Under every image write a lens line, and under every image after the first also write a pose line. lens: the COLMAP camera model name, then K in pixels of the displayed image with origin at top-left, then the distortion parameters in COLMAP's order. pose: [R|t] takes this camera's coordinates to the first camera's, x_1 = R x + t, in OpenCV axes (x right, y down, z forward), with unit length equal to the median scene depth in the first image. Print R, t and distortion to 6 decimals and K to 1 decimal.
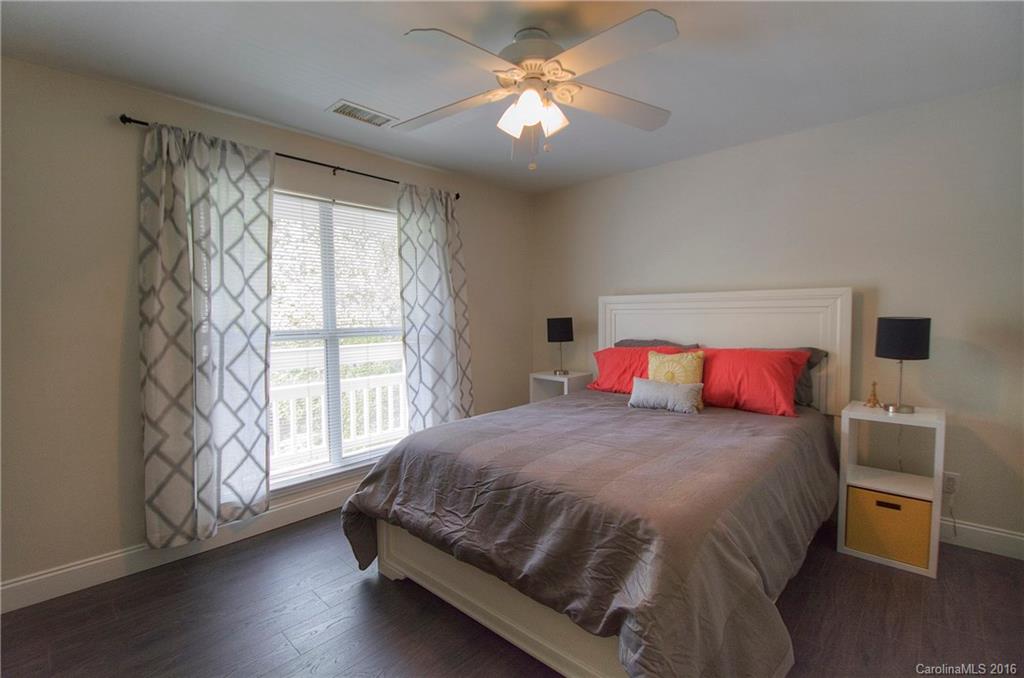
lens RADIAL K [[419.8, 0, 512.0], [0, 419.8, 339.0], [0, 0, 1]] dist [0.125052, -0.000019]
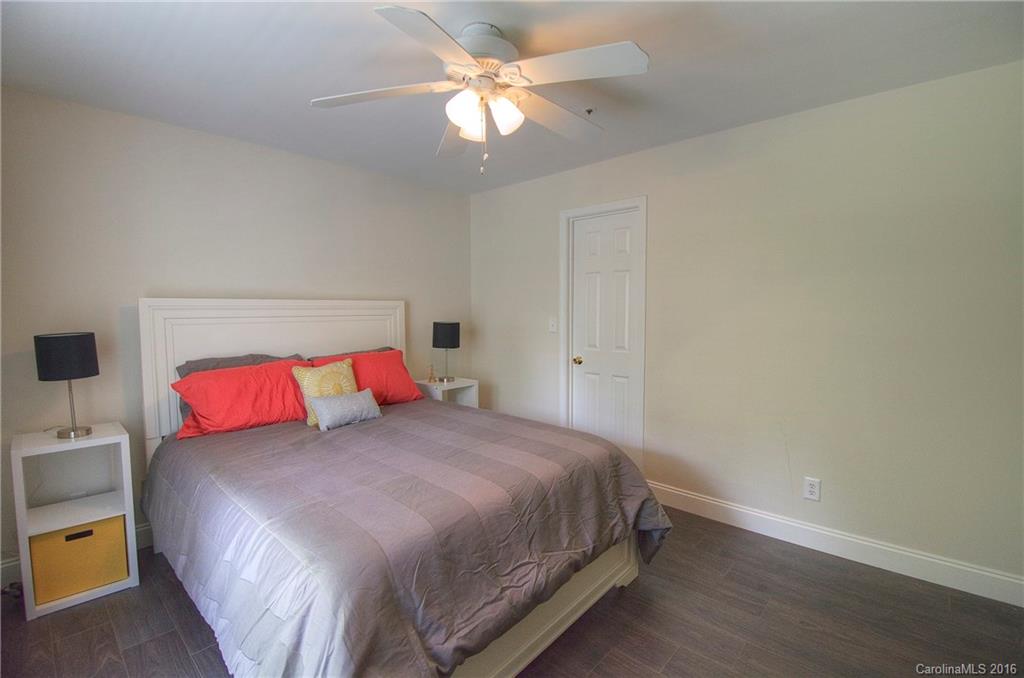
lens RADIAL K [[455.7, 0, 516.6], [0, 455.7, 343.2], [0, 0, 1]] dist [0.011555, -0.022777]
pose [[0.031365, -0.054411, 0.998026, -0.619537], [0.083735, 0.995150, 0.051622, -0.029551], [-0.995994, 0.081950, 0.035769, 0.614468]]
